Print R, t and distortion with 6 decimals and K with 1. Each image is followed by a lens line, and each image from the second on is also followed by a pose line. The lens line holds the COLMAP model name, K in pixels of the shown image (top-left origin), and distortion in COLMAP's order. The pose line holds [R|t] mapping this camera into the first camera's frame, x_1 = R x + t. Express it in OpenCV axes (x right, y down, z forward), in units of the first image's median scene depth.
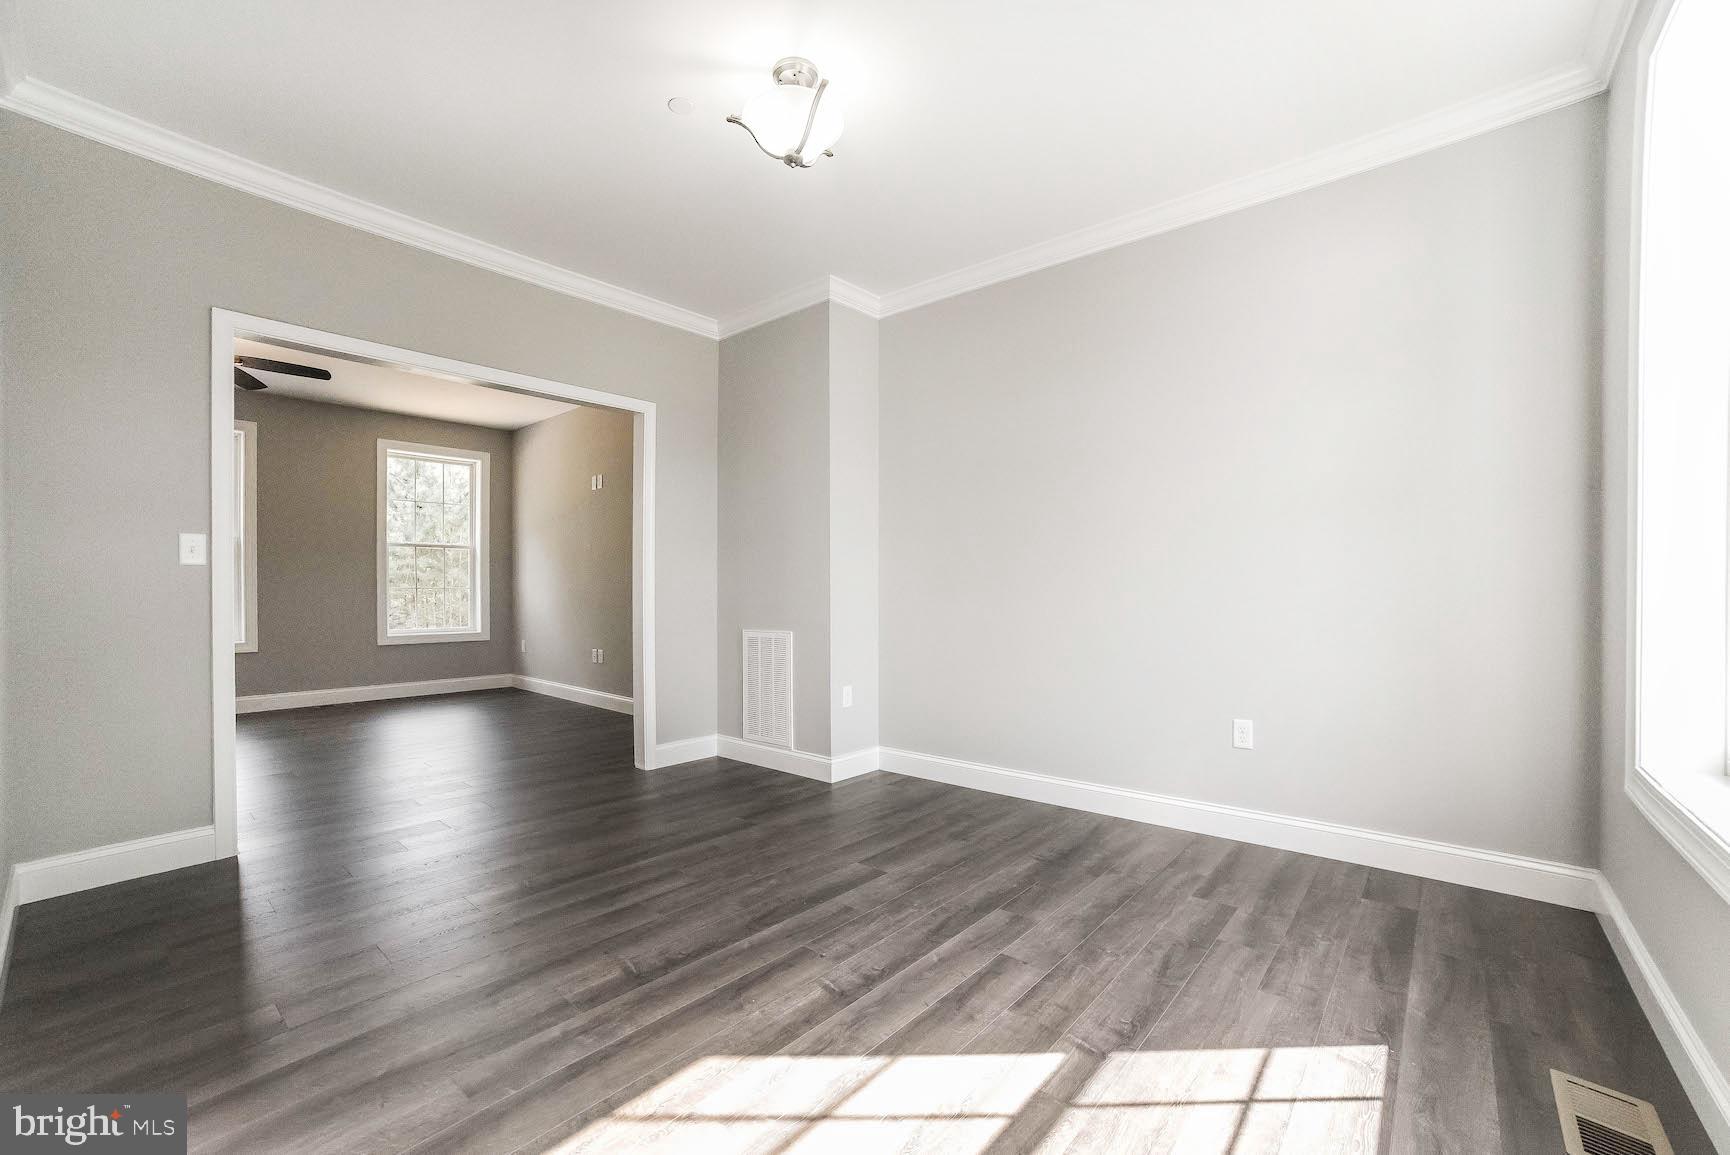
lens RADIAL K [[691.7, 0, 859.6], [0, 691.7, 593.6], [0, 0, 1]] dist [-0.075436, 0.034383]
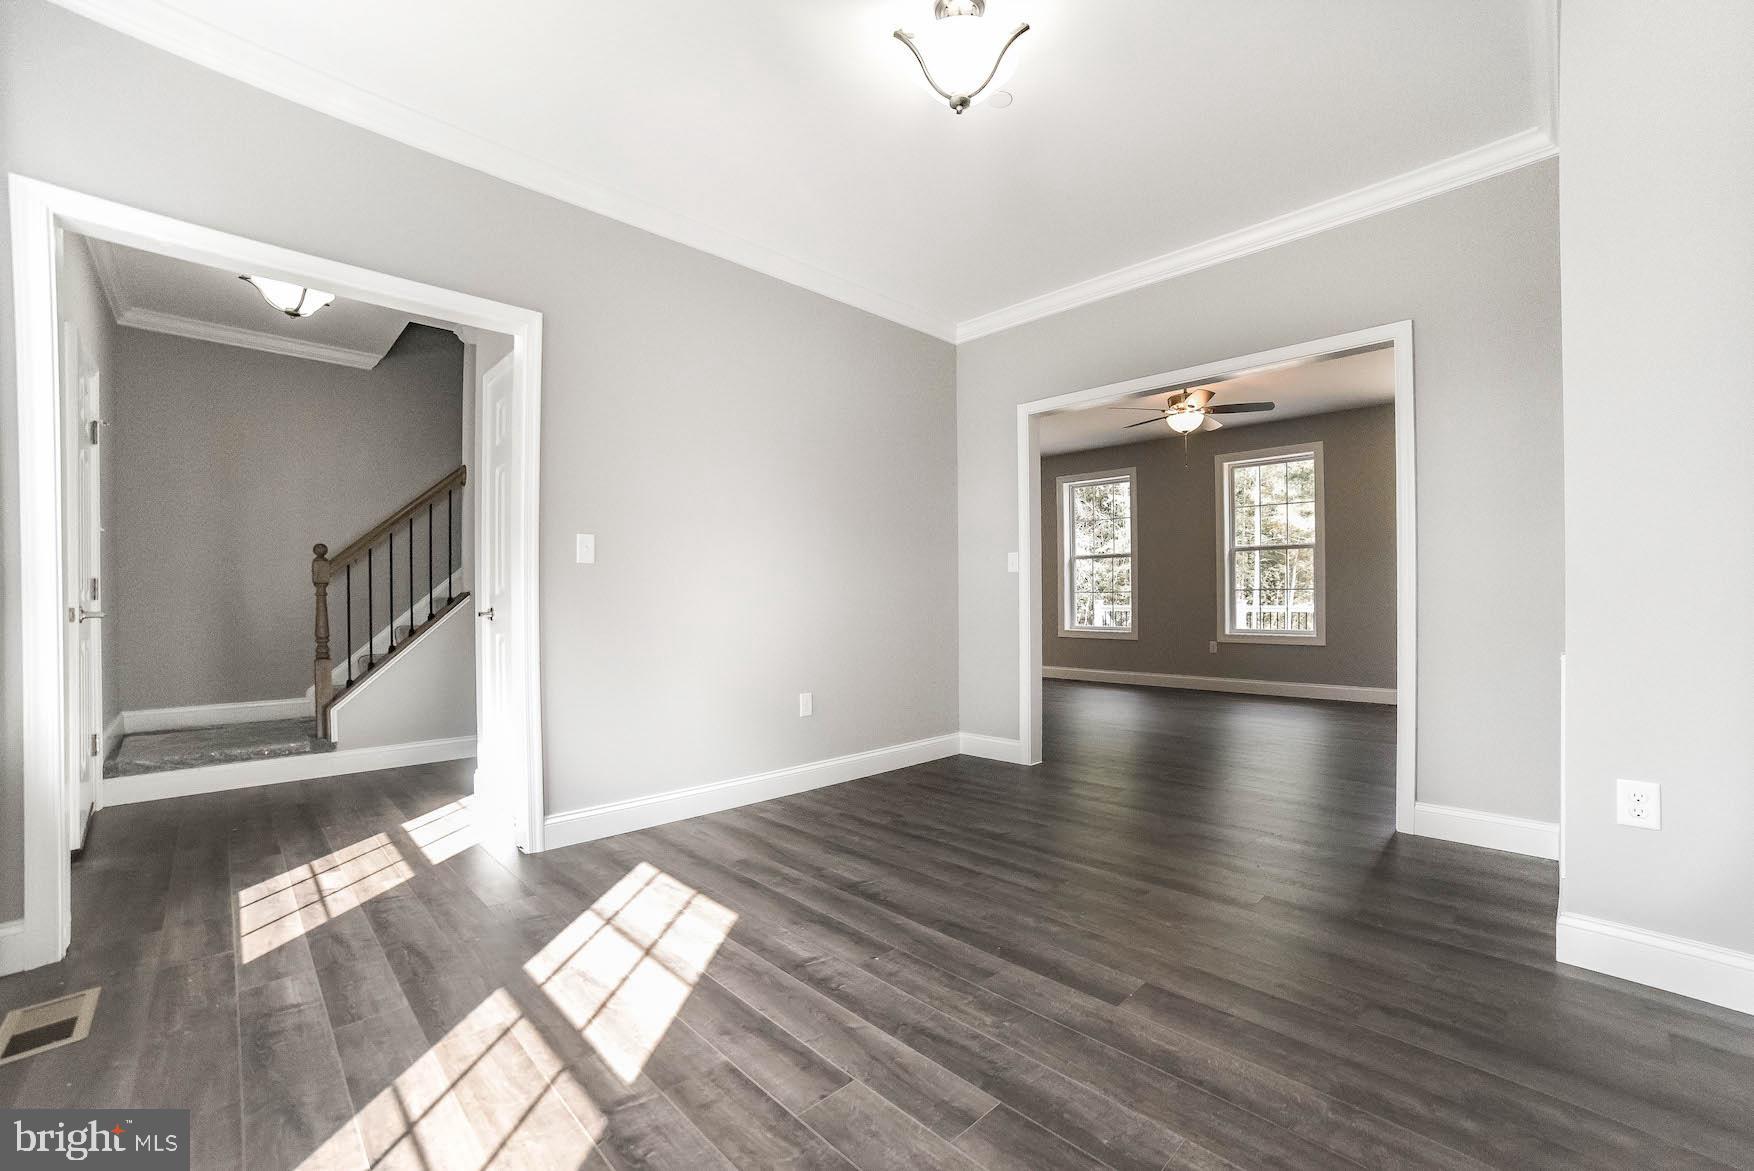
lens RADIAL K [[701.3, 0, 871.5], [0, 701.3, 601.9], [0, 0, 1]] dist [-0.075436, 0.034383]
pose [[-0.067287, 0.002625, -0.997730, 1.092163], [0.007763, 0.999968, 0.002107, 0.032920], [0.997703, -0.007604, -0.067306, 1.269467]]
